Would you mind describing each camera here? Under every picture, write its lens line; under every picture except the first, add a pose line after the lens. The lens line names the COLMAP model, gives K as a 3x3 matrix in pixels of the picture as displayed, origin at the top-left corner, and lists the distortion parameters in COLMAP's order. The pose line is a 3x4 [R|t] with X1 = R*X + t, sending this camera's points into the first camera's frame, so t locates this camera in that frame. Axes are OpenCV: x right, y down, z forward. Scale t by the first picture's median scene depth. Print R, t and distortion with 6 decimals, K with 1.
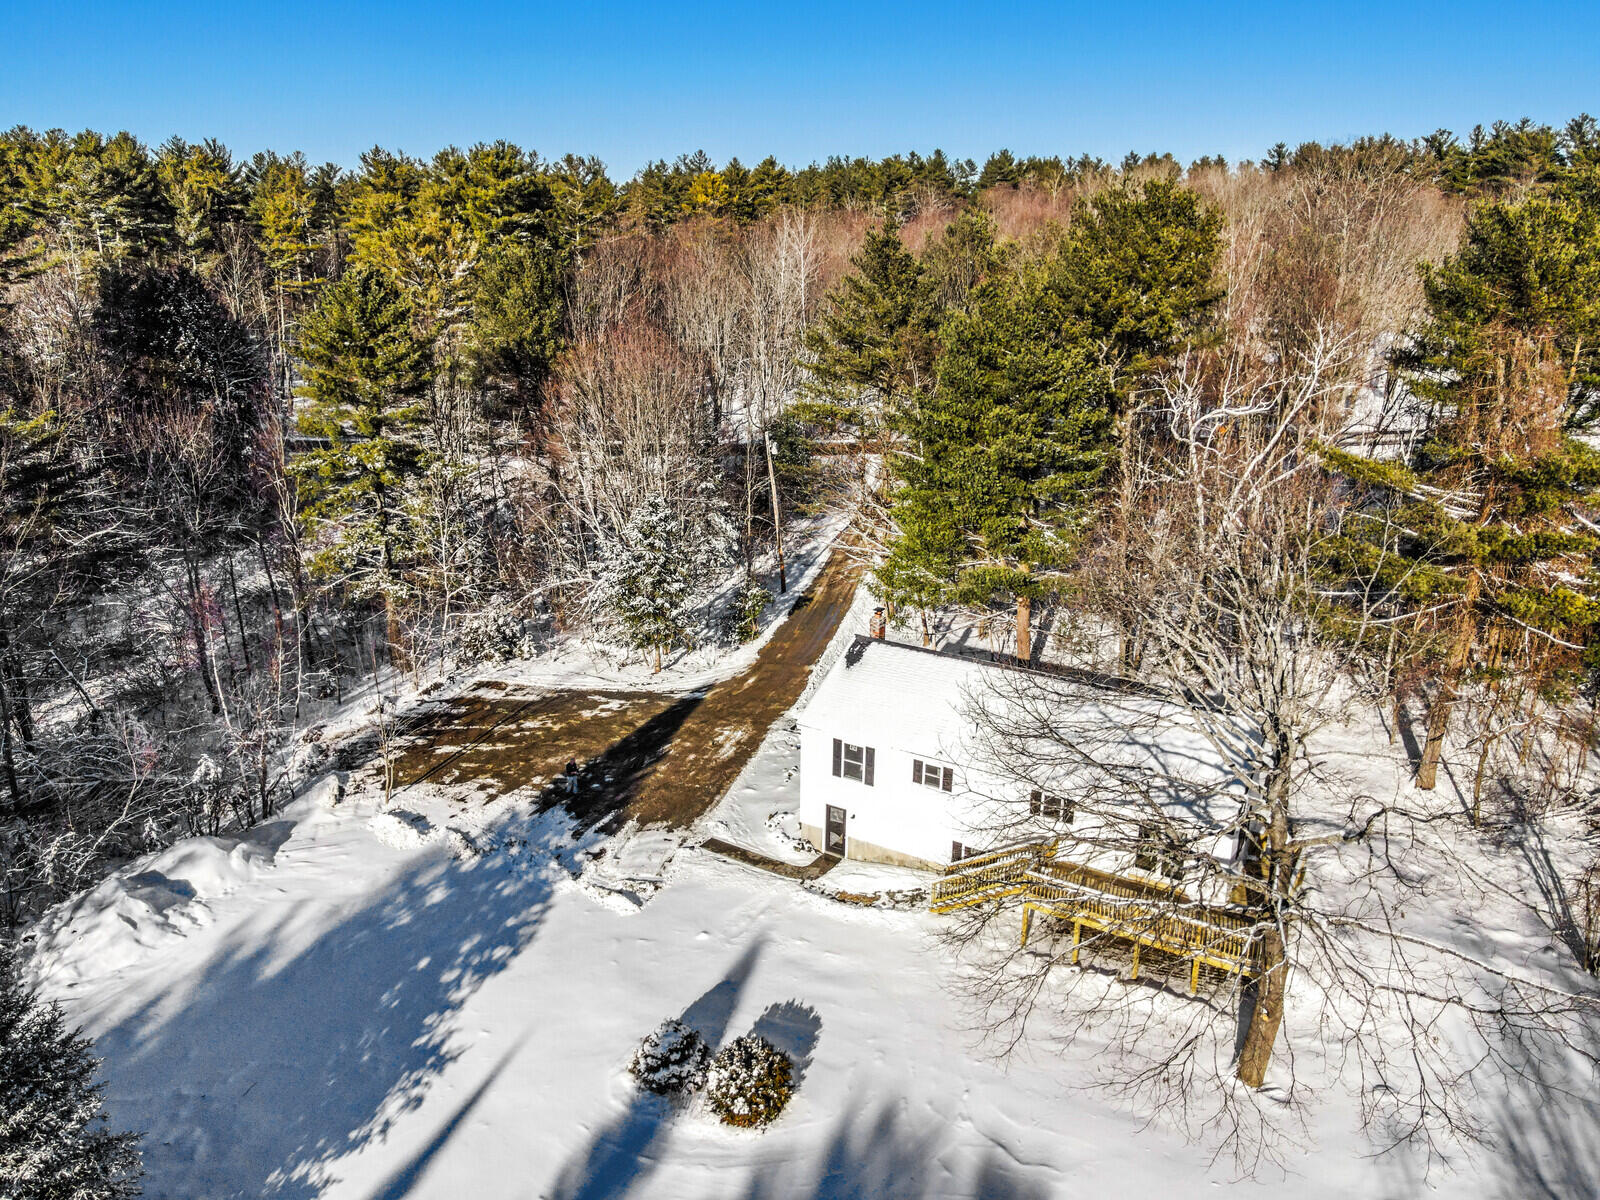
lens RADIAL K [[1263.2, 0, 742.0], [0, 1263.2, 568.6], [0, 0, 1]] dist [0.009259, 0.005927]
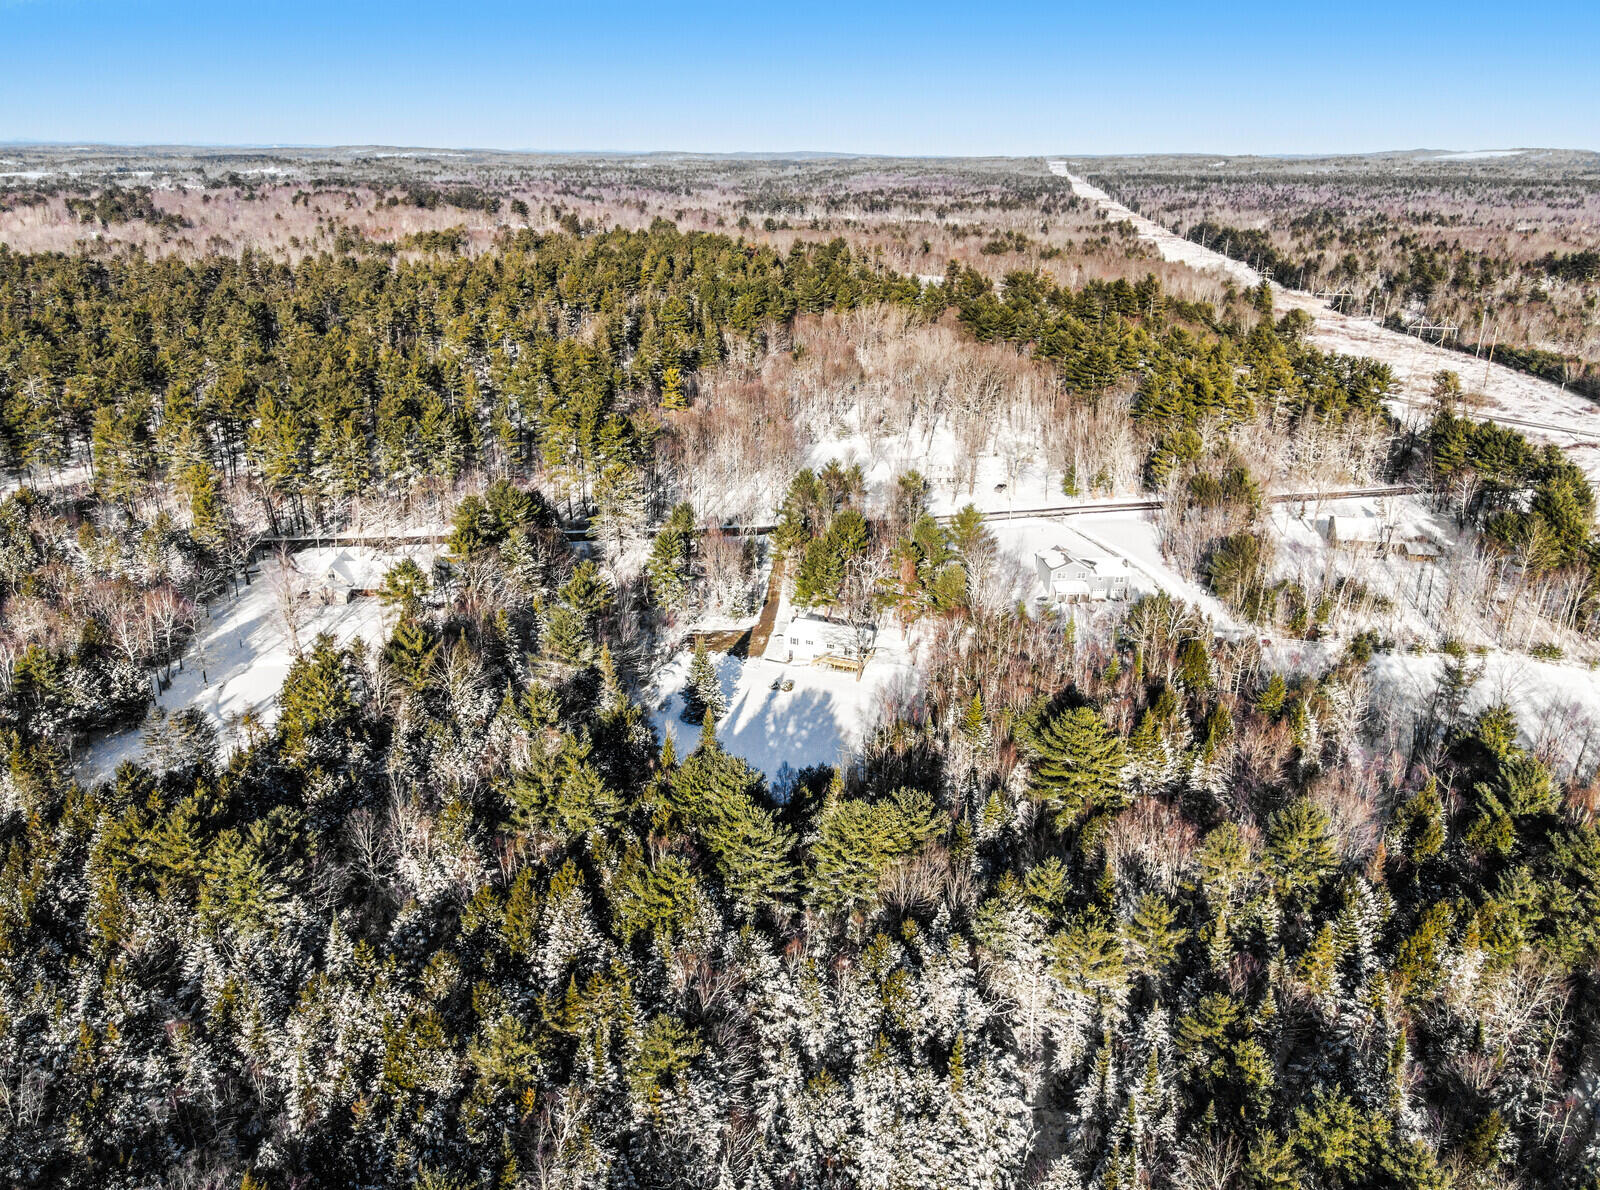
lens RADIAL K [[1309.6, 0, 798.4], [0, 1309.6, 557.9], [0, 0, 1]] dist [-0.006364, 0.006603]
pose [[0.982097, -0.046017, 0.182667, -0.873615], [0.036055, 0.997695, 0.057485, -0.505408], [-0.184891, -0.049870, 0.981493, -4.330977]]
